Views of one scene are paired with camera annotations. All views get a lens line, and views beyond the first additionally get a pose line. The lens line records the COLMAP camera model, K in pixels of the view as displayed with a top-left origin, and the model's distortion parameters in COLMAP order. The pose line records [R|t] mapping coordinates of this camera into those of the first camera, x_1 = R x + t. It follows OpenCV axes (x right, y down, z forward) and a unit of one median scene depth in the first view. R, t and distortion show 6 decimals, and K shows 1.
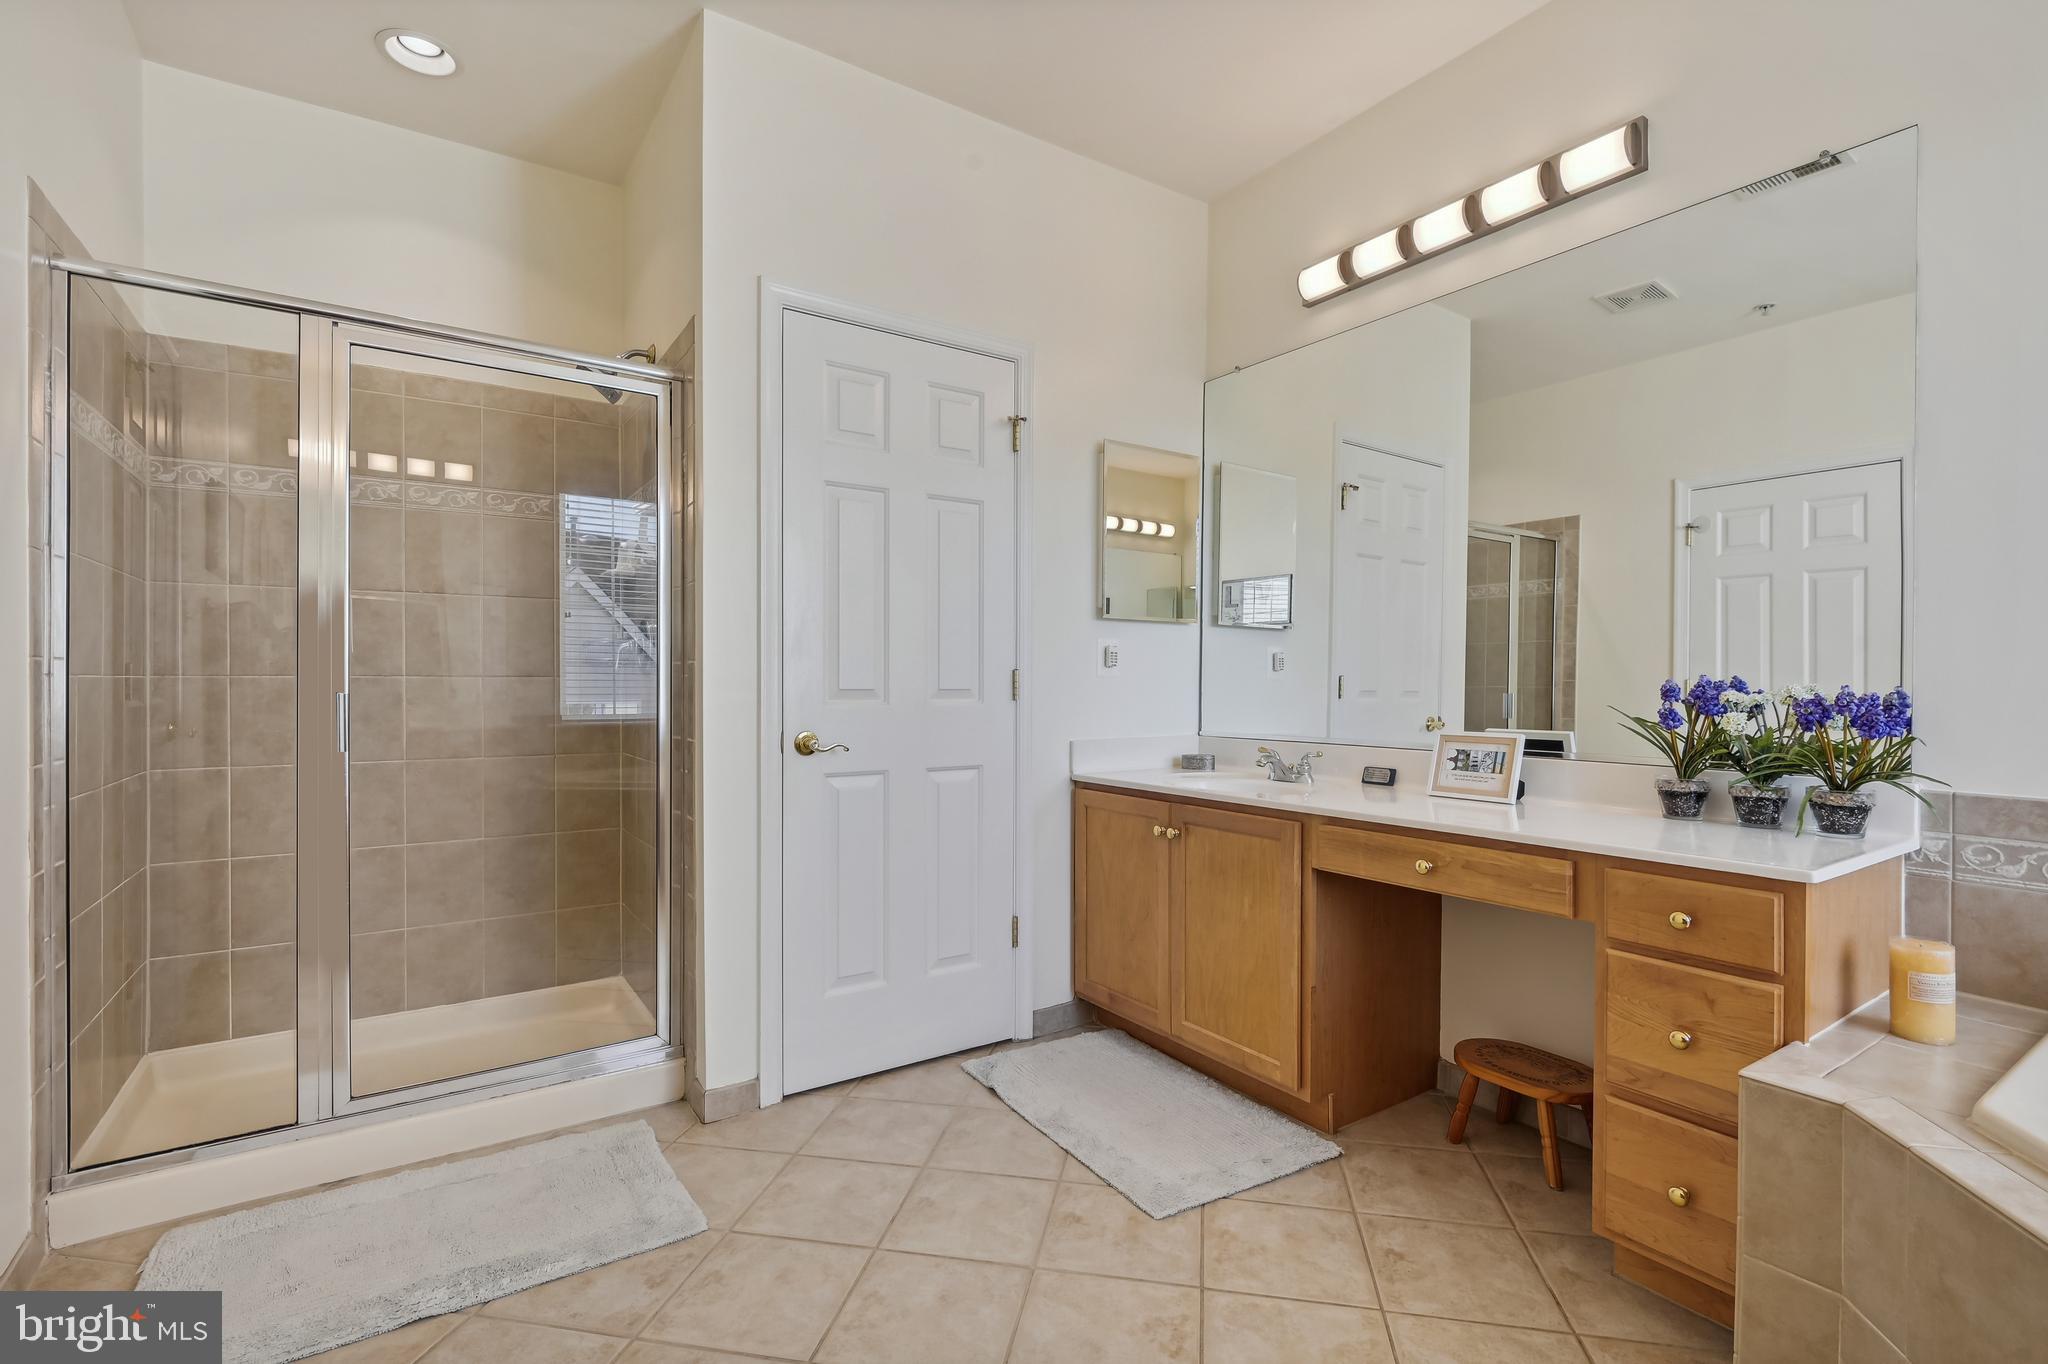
lens RADIAL K [[946.2, 0, 1038.5], [0, 946.2, 678.9], [0, 0, 1]] dist [-0.010892, -0.000087]
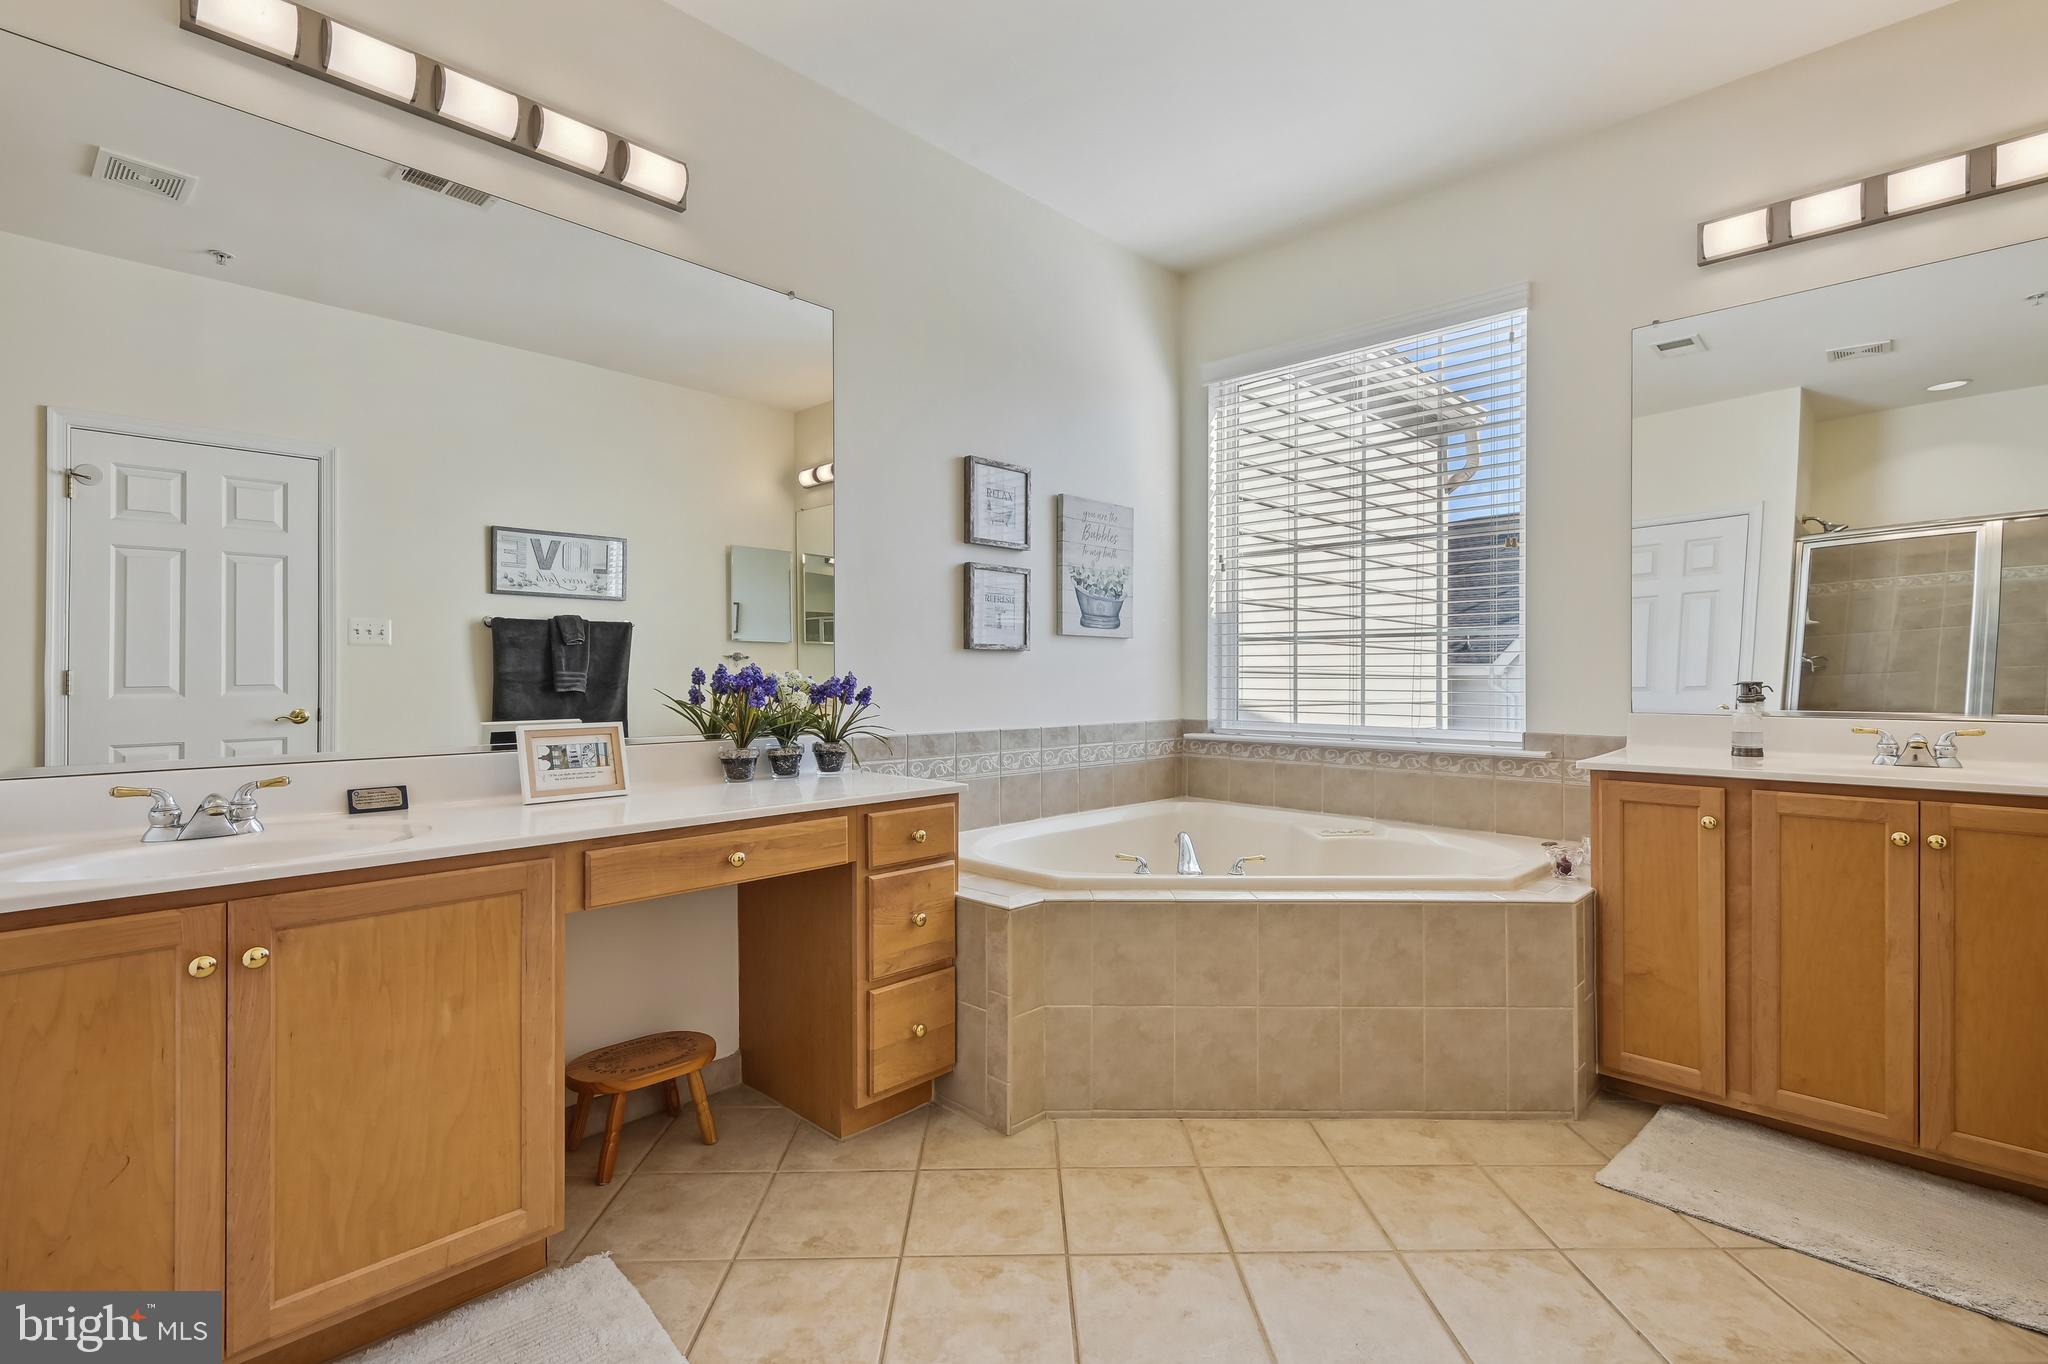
lens RADIAL K [[946.2, 0, 1035.9], [0, 946.2, 680.2], [0, 0, 1]] dist [-0.010892, -0.000087]
pose [[-0.218209, -0.009177, 0.975859, -0.541084], [-0.000452, 0.999957, 0.009302, 0.007963], [-0.975902, 0.001589, -0.218203, 0.836477]]
